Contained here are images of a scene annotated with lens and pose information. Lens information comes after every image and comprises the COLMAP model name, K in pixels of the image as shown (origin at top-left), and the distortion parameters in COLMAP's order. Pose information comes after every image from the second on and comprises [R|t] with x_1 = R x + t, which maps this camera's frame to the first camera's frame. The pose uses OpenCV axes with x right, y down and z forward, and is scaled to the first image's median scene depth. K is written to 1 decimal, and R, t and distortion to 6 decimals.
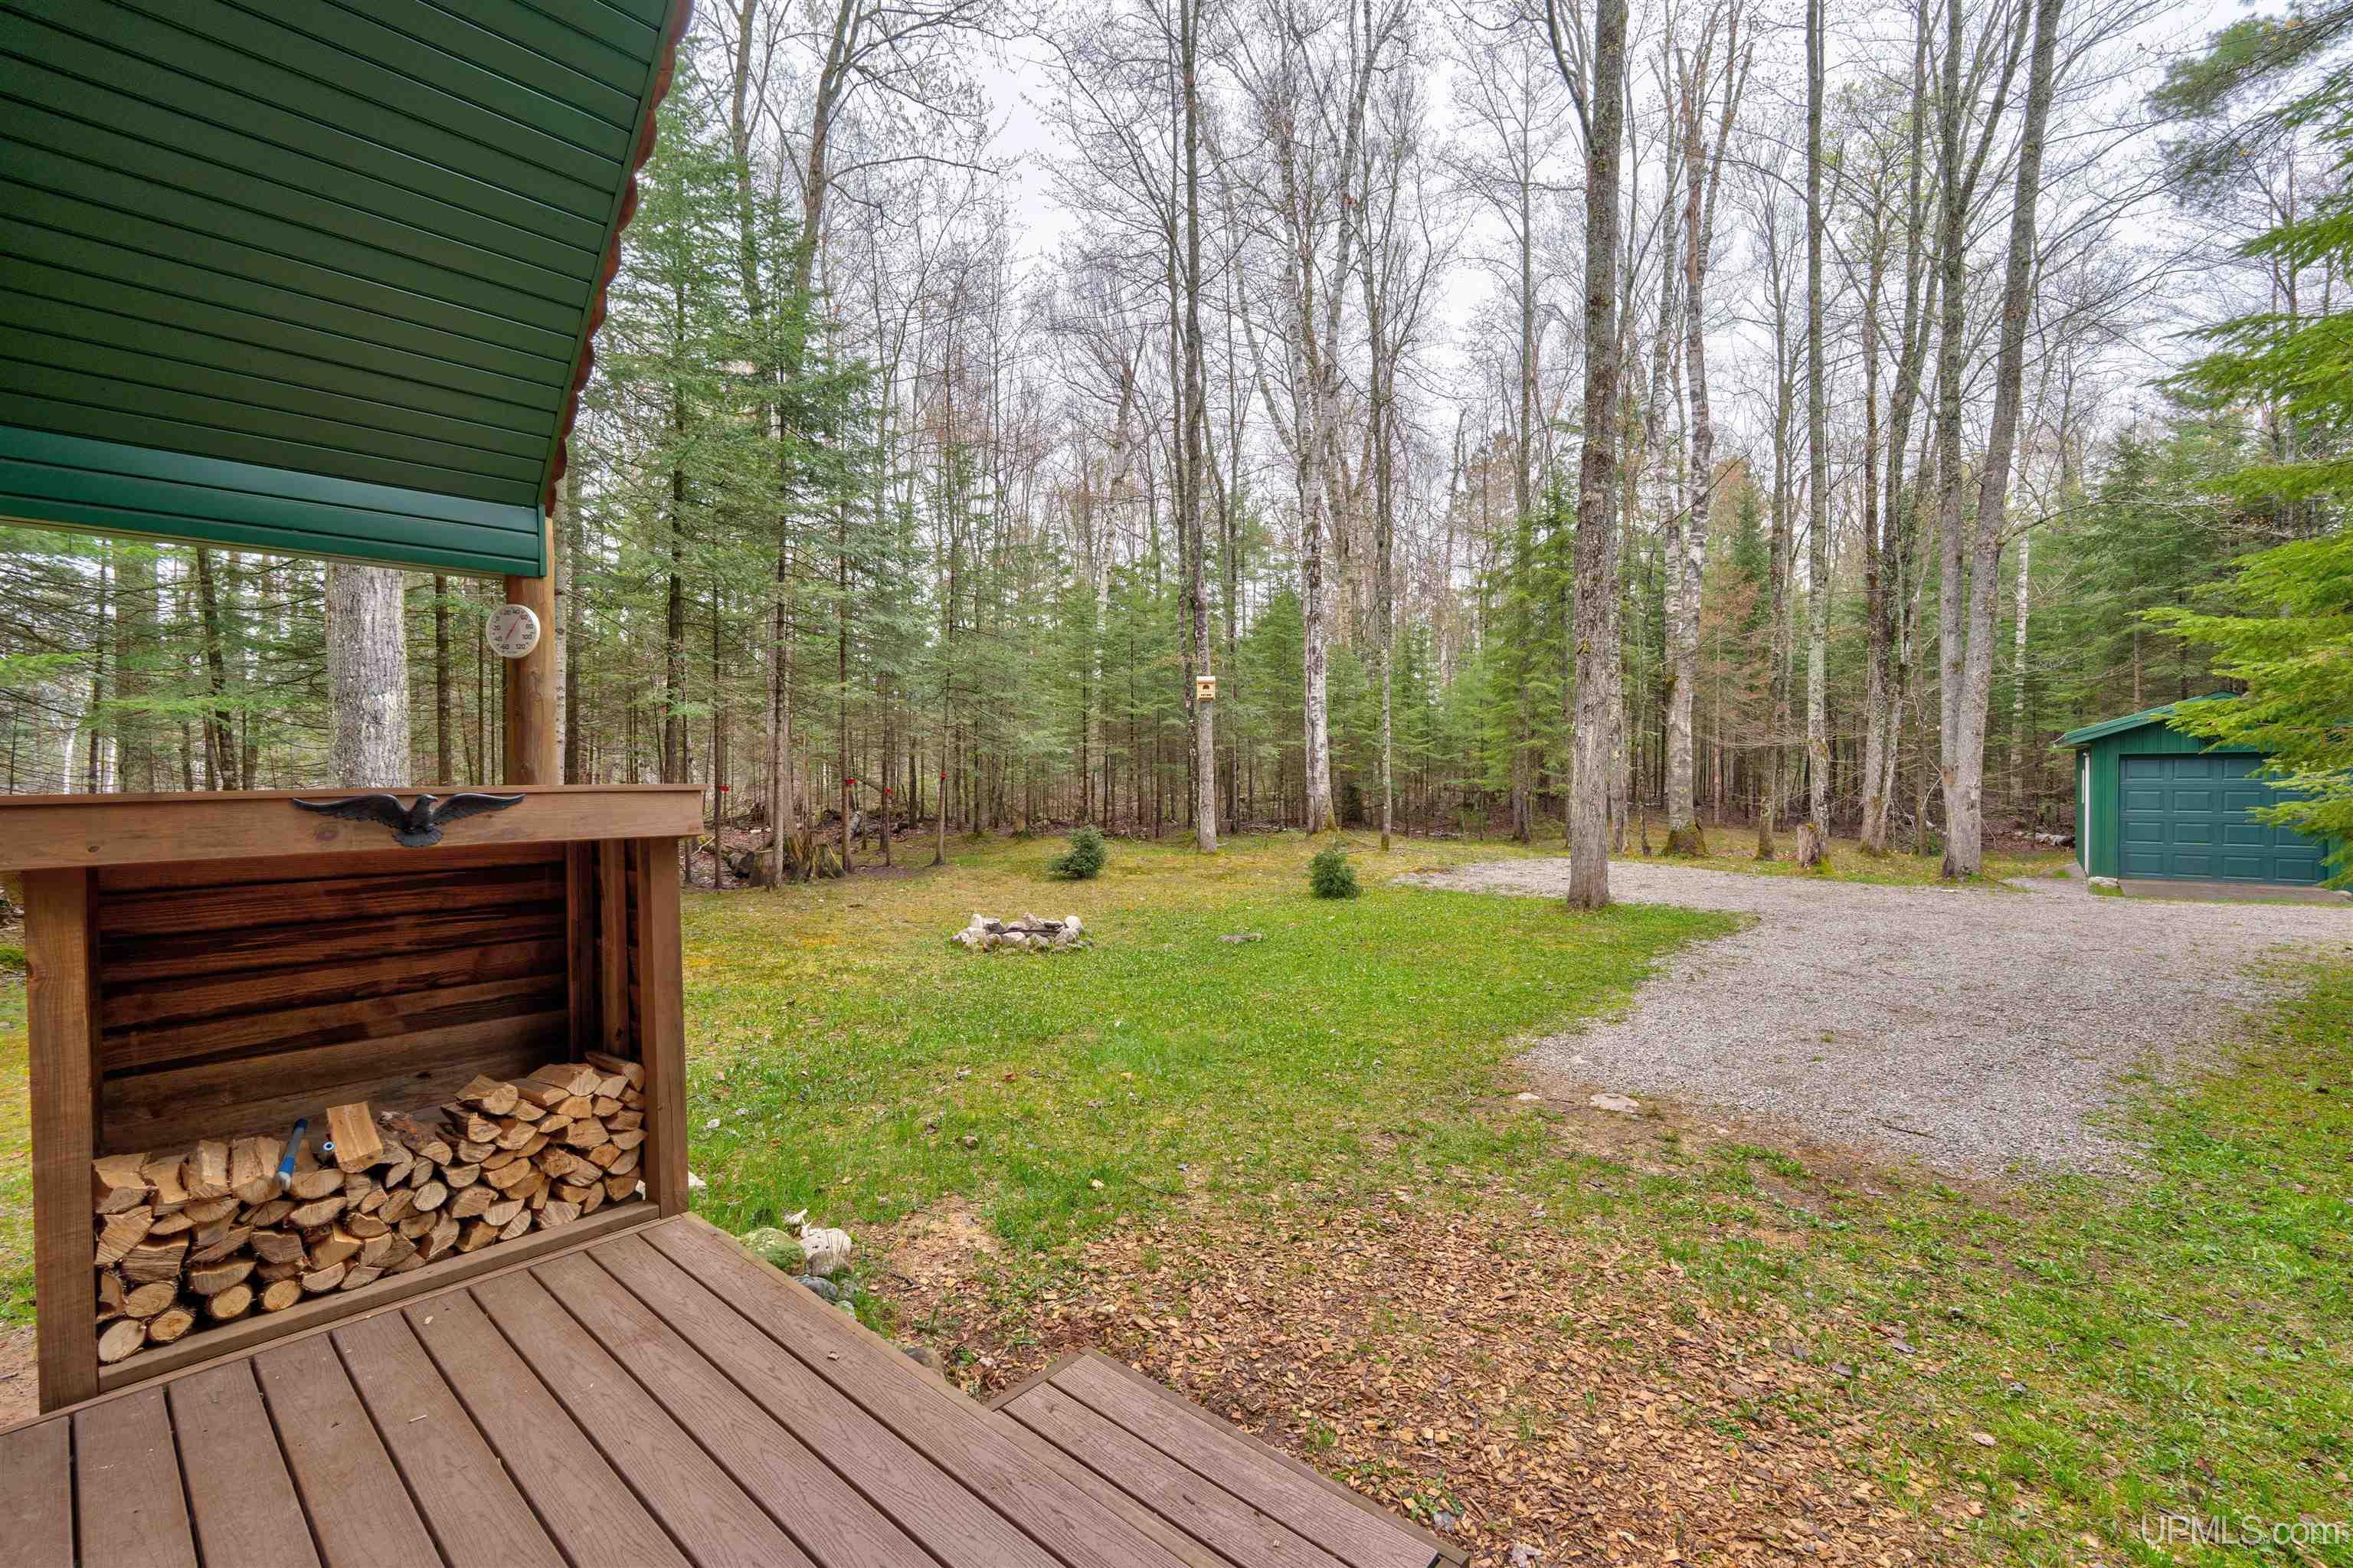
lens RADIAL K [[1025.3, 0, 1176.5], [0, 1025.3, 784.0], [0, 0, 1]] dist [-0.000776, 0.000005]
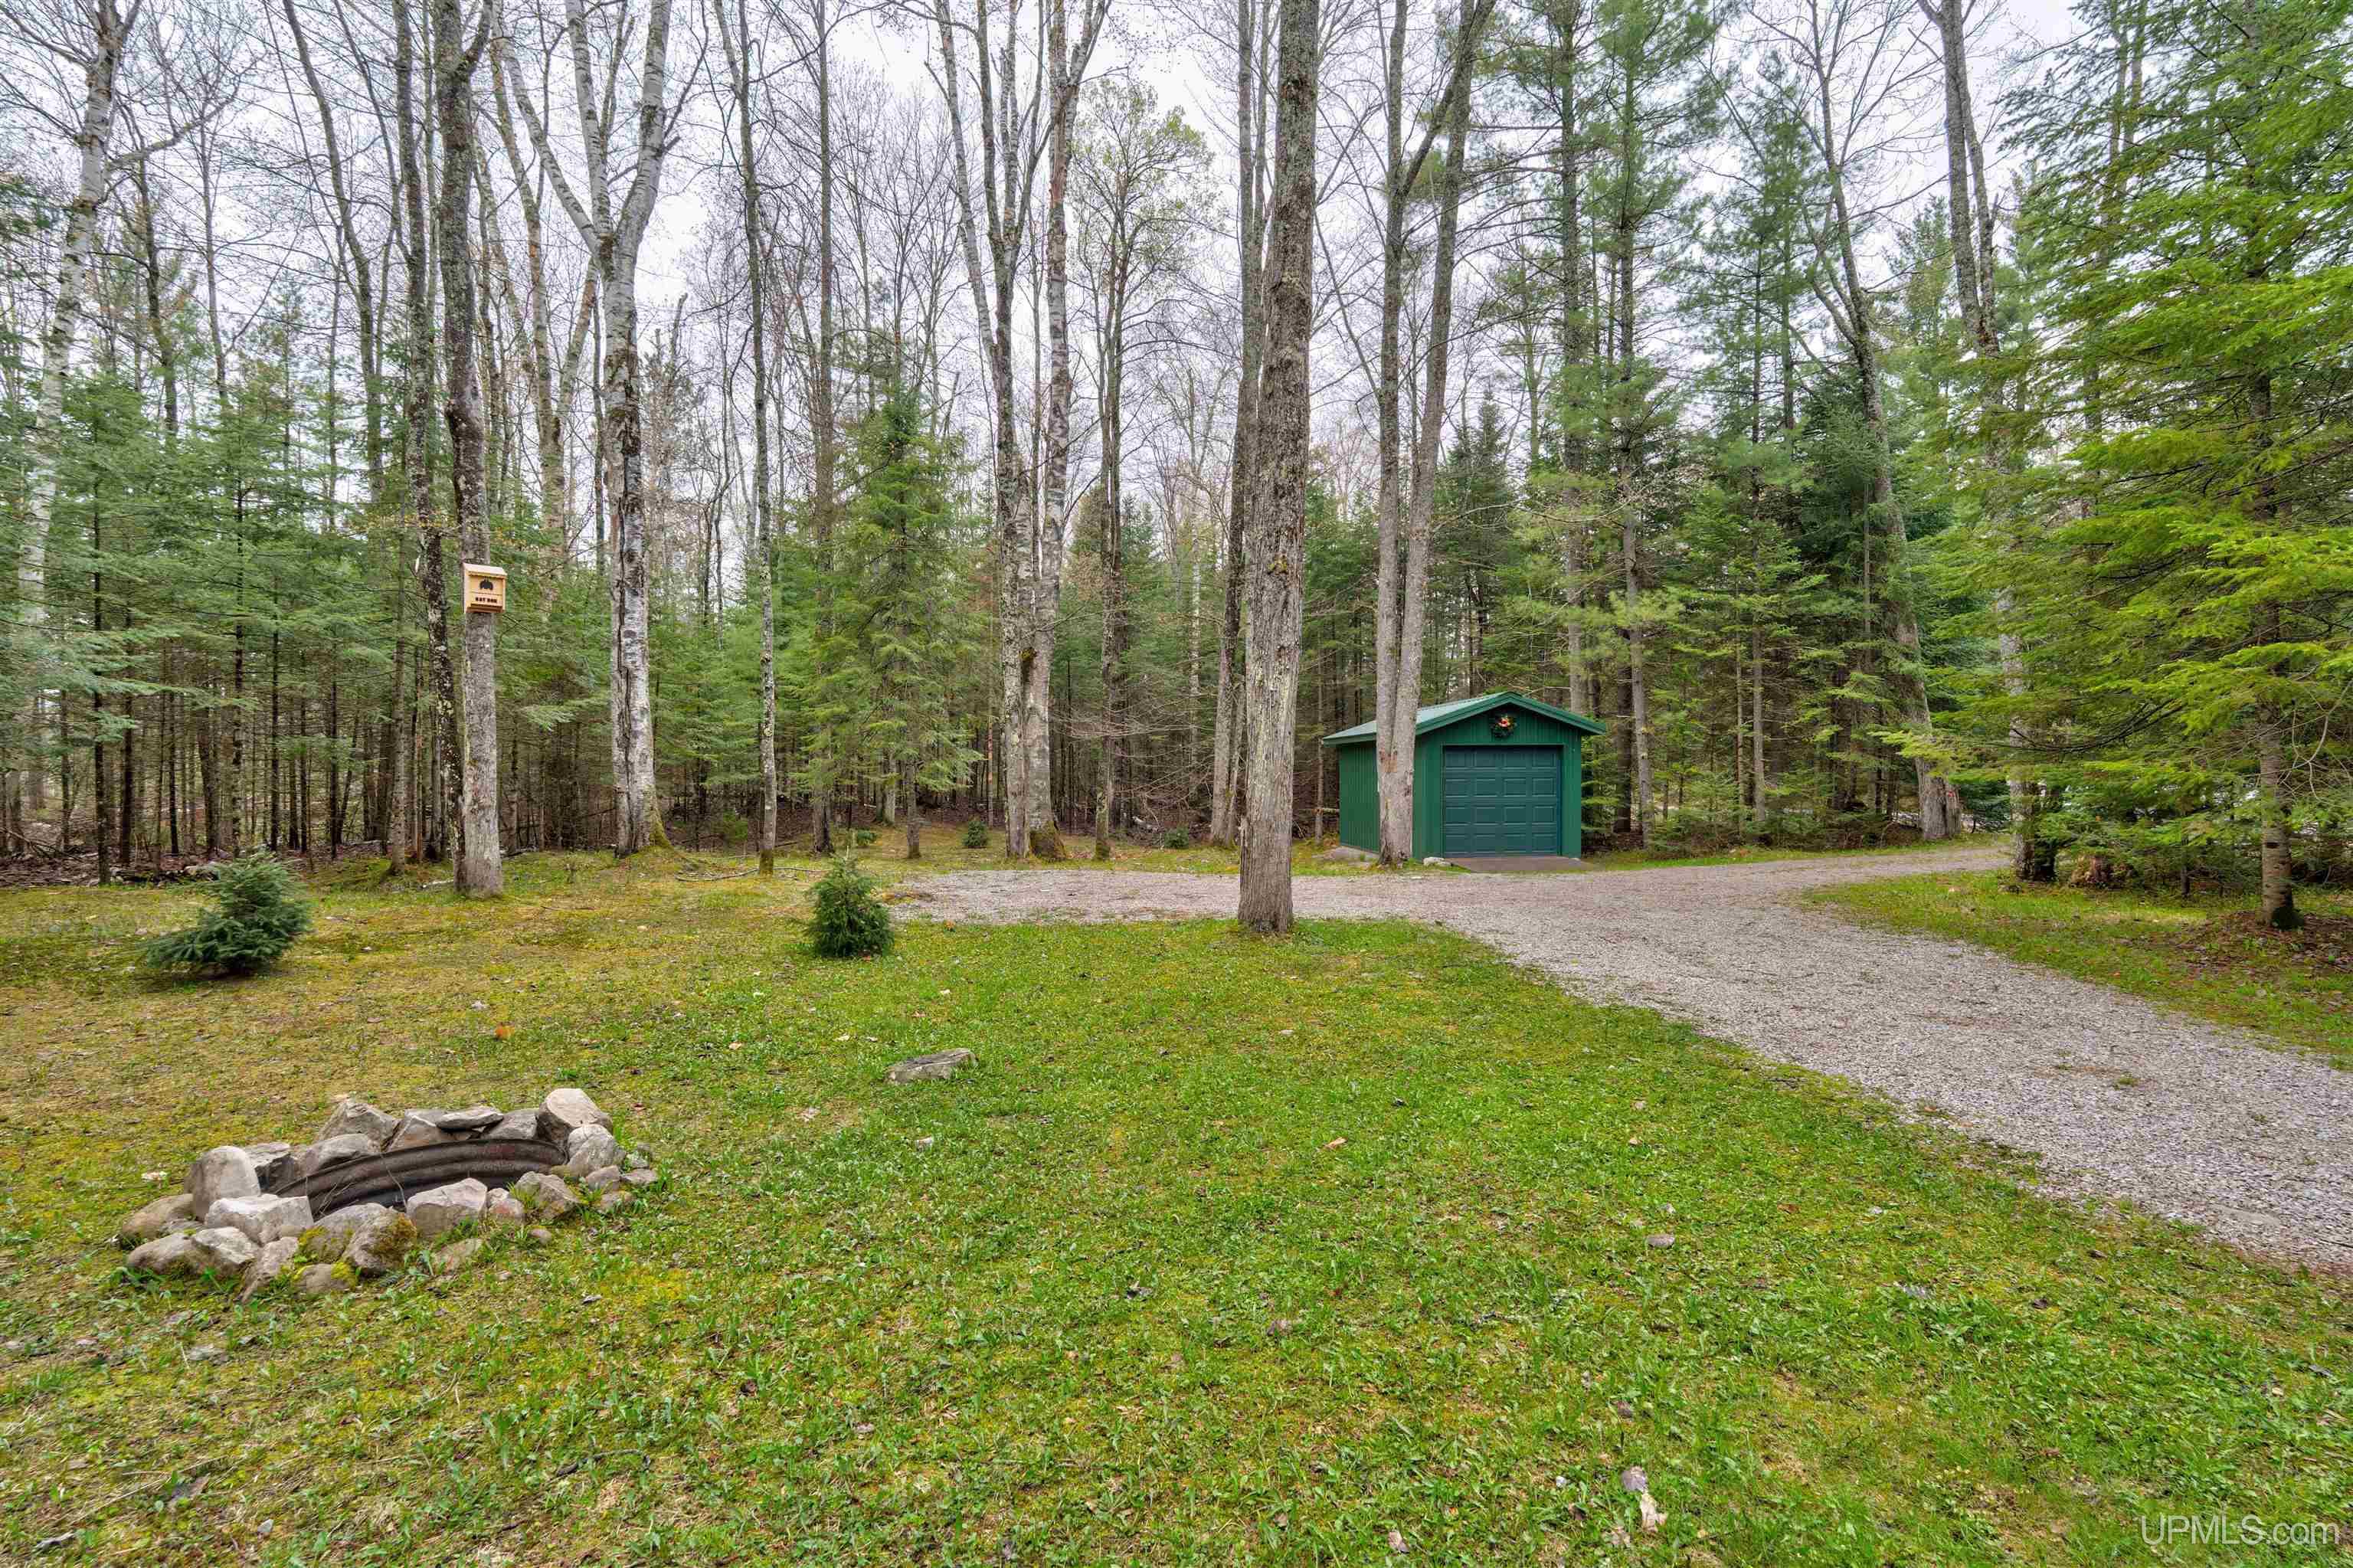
lens RADIAL K [[1125.0, 0, 1176.5], [0, 1125.0, 784.0], [0, 0, 1]] dist [0.000214, -0.000082]
pose [[0.696166, -0.003055, 0.717874, -0.139257], [0.009045, 0.999949, -0.004516, 0.014115], [-0.717824, 0.009637, 0.696158, 0.333638]]
